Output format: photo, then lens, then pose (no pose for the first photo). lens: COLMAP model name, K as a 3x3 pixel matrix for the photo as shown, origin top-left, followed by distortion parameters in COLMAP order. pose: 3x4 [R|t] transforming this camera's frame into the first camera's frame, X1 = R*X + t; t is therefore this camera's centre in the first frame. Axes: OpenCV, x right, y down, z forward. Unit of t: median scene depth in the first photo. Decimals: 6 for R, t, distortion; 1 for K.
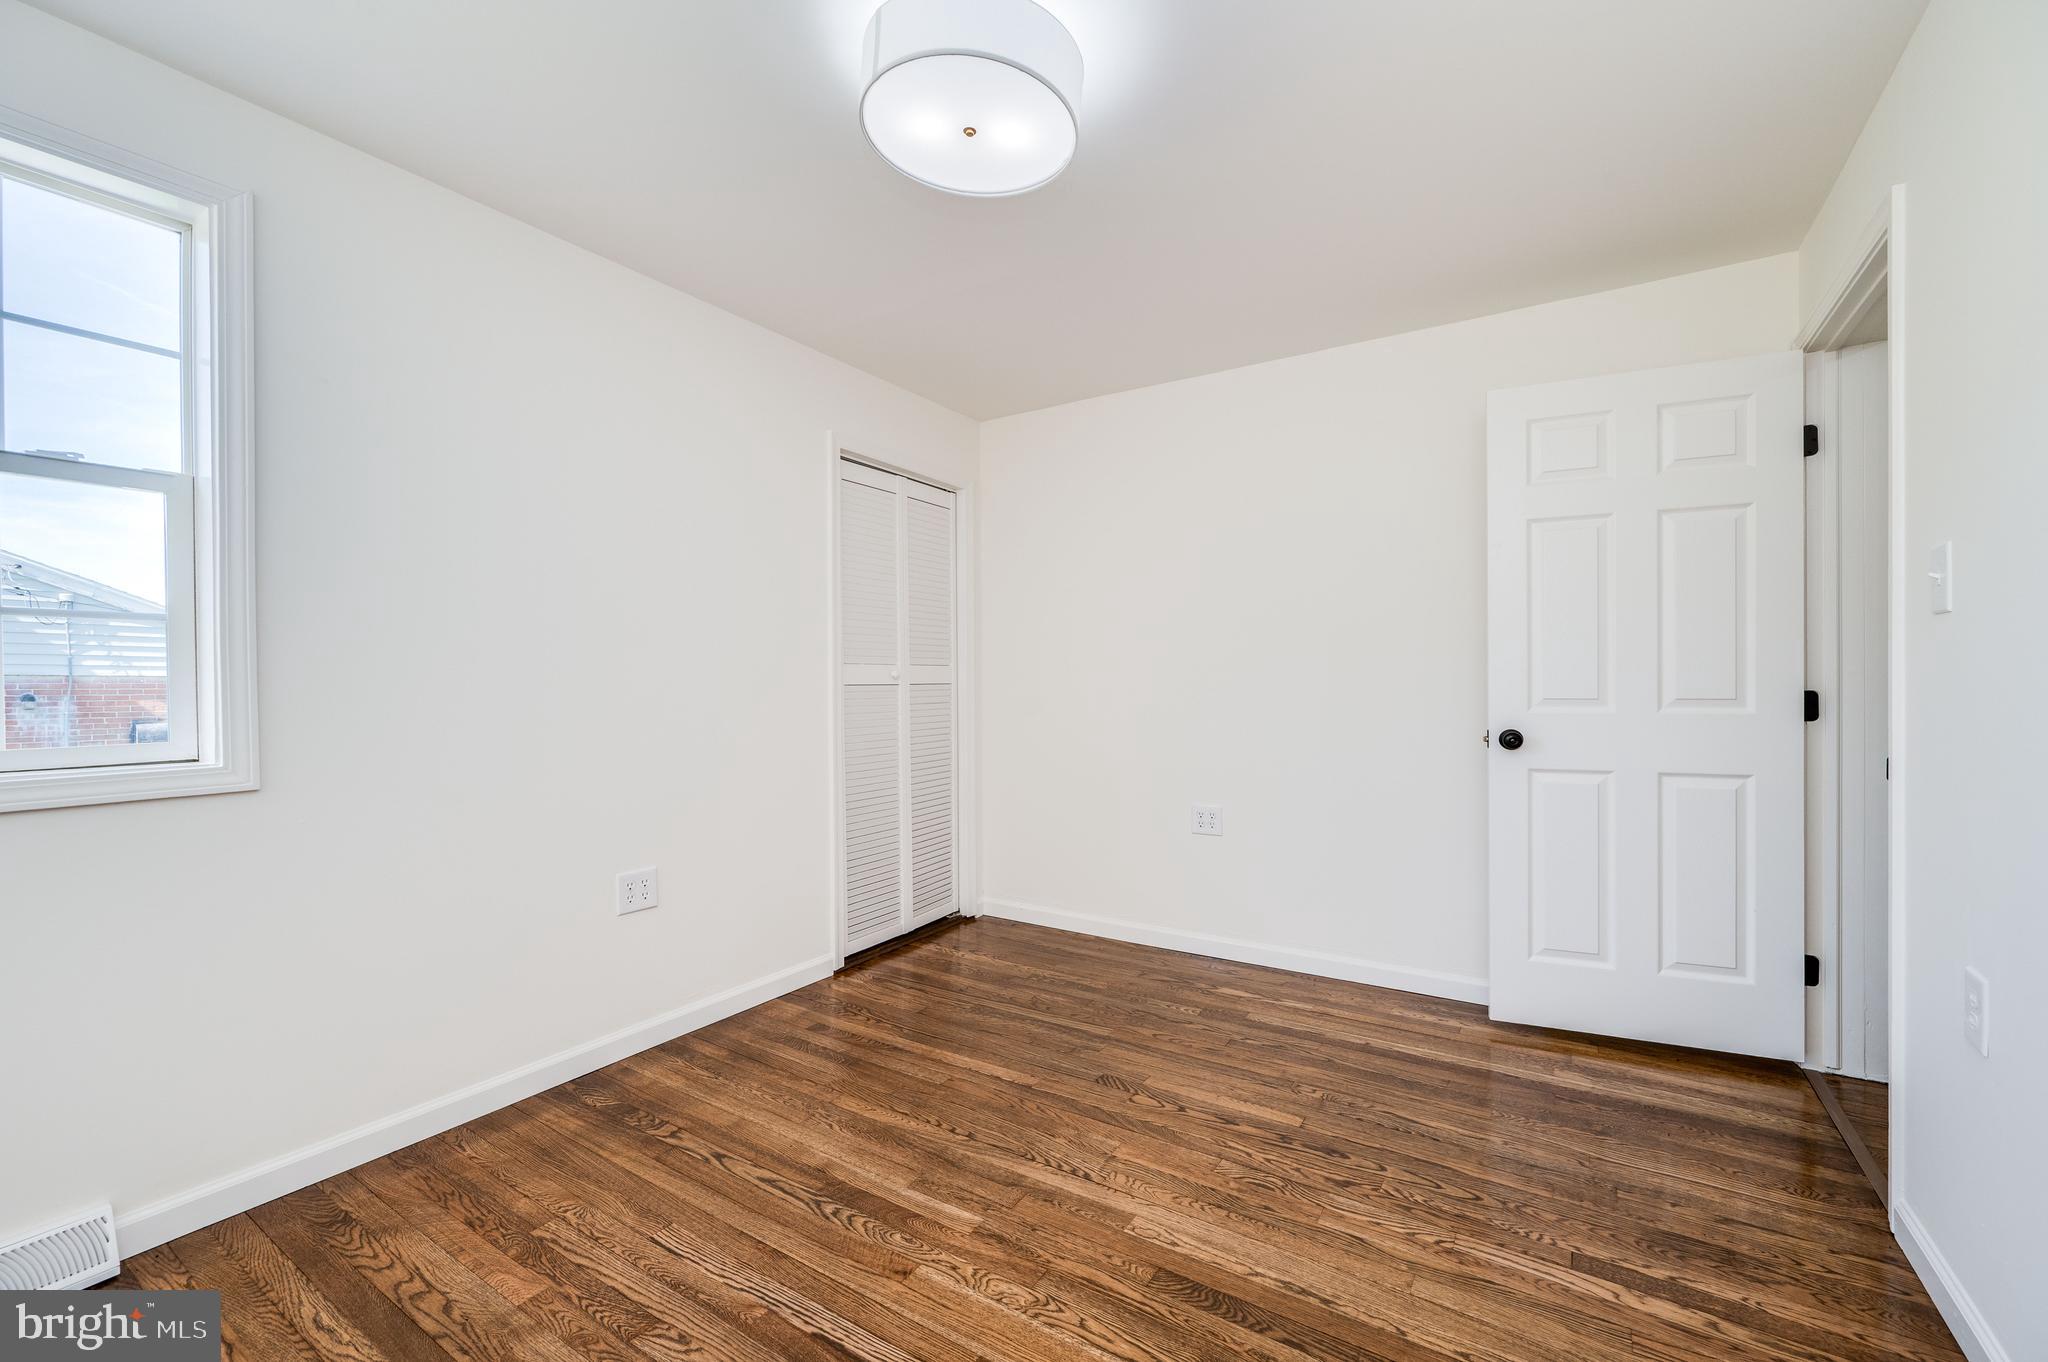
lens RADIAL K [[870.2, 0, 958.3], [0, 870.2, 687.0], [0, 0, 1]] dist [-0.000851, -0.000024]
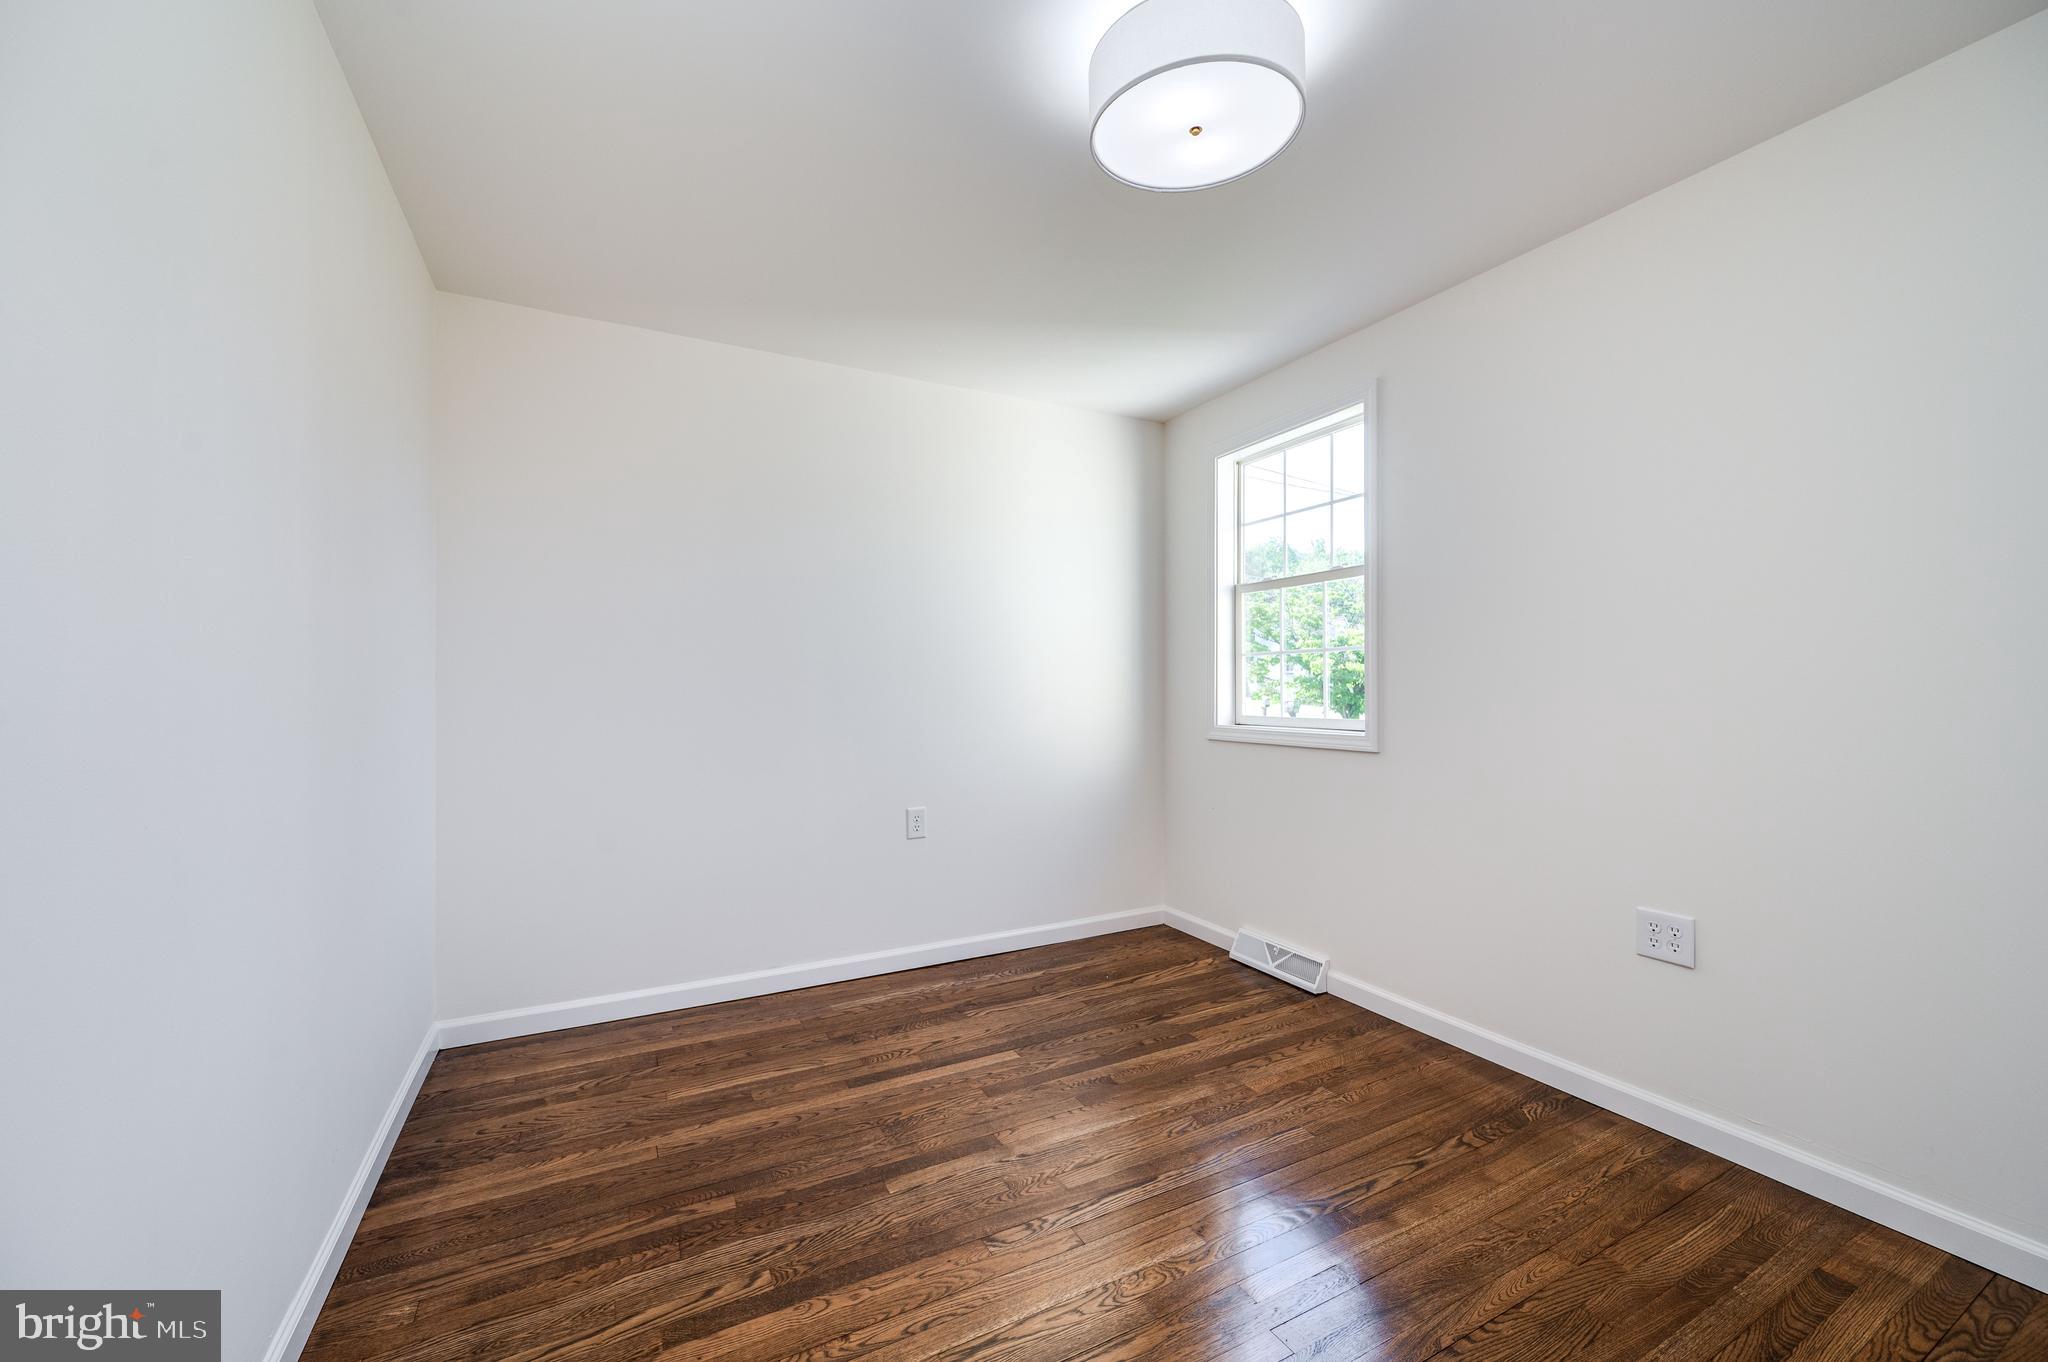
lens RADIAL K [[856.1, 0, 1024.0], [0, 856.1, 681.0], [0, 0, 1]] dist [-0.002526, -0.000269]
pose [[-0.481276, -0.004638, -0.876557, 0.799218], [-0.004274, 0.999987, -0.002945, -0.004018], [0.876559, 0.002329, -0.481290, 1.078296]]
